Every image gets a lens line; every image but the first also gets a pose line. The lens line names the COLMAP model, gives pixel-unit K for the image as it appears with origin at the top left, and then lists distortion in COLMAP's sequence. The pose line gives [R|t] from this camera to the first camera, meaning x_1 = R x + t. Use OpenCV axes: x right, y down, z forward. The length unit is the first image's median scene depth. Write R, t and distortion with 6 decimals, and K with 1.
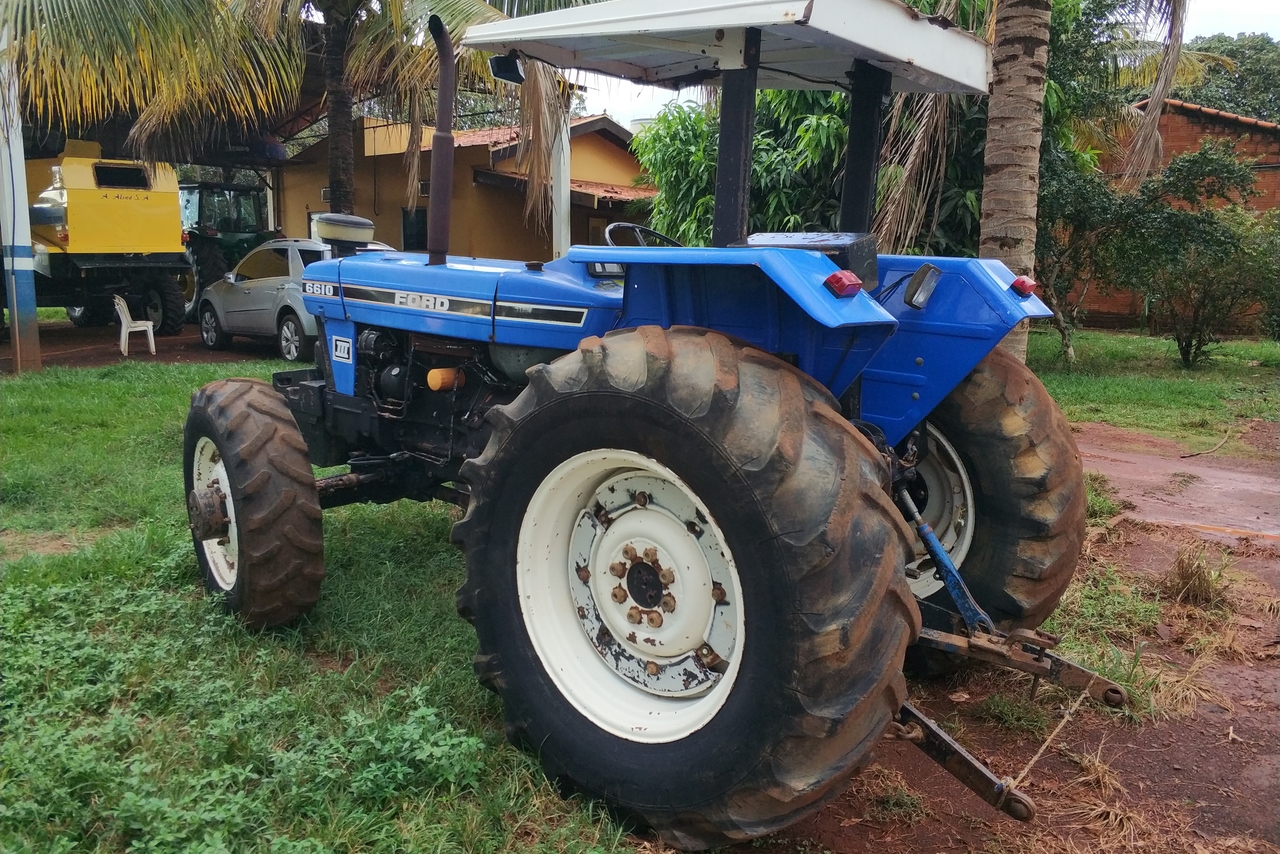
lens RADIAL K [[1004.6, 0, 646.6], [0, 1004.6, 427.6], [0, 0, 1]] dist [0.107437, -0.281465]
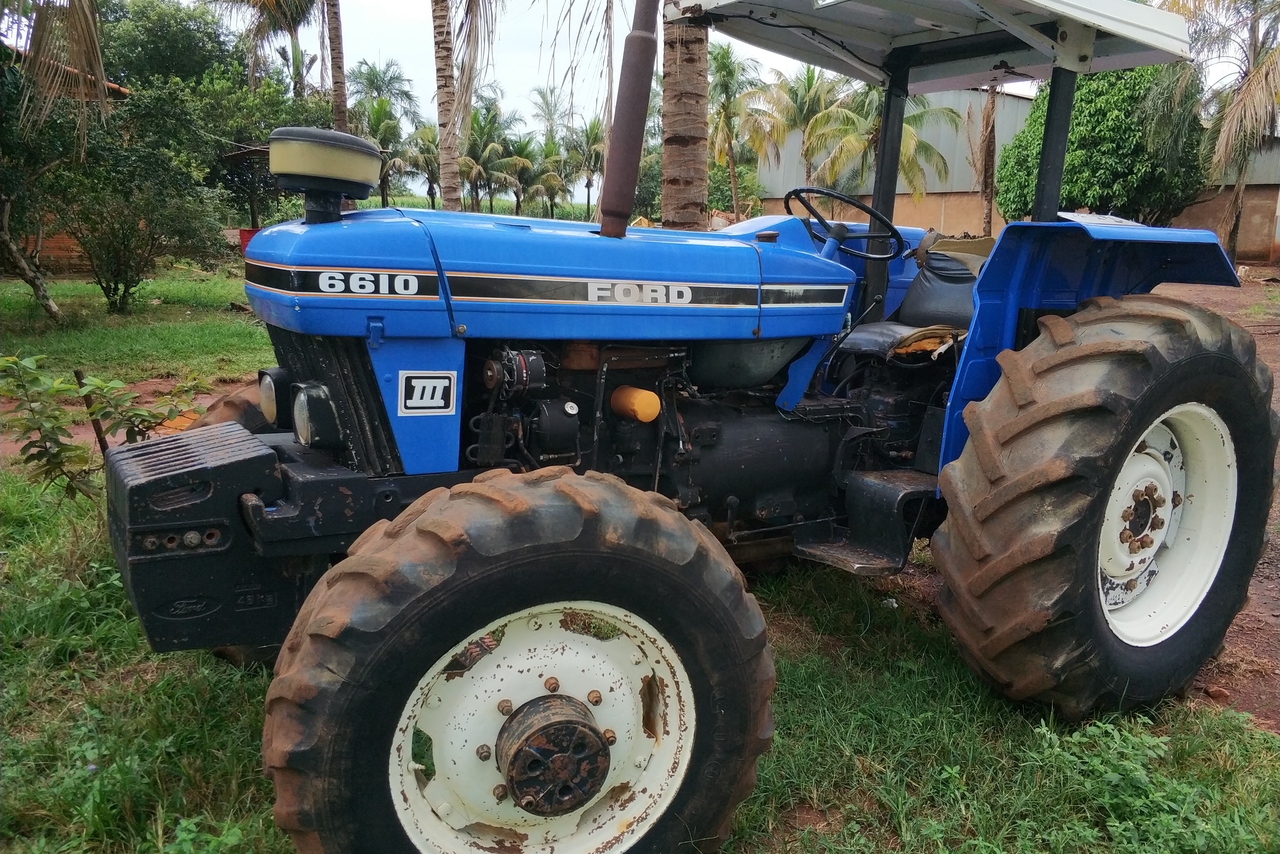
lens RADIAL K [[1004.6, 0, 646.6], [0, 1004.6, 427.6], [0, 0, 1]] dist [0.107437, -0.281465]
pose [[0.288281, -0.208503, 0.934570, -0.837235], [0.119360, 0.976218, 0.180977, -0.154410], [-0.950078, 0.059378, 0.306312, 0.784366]]
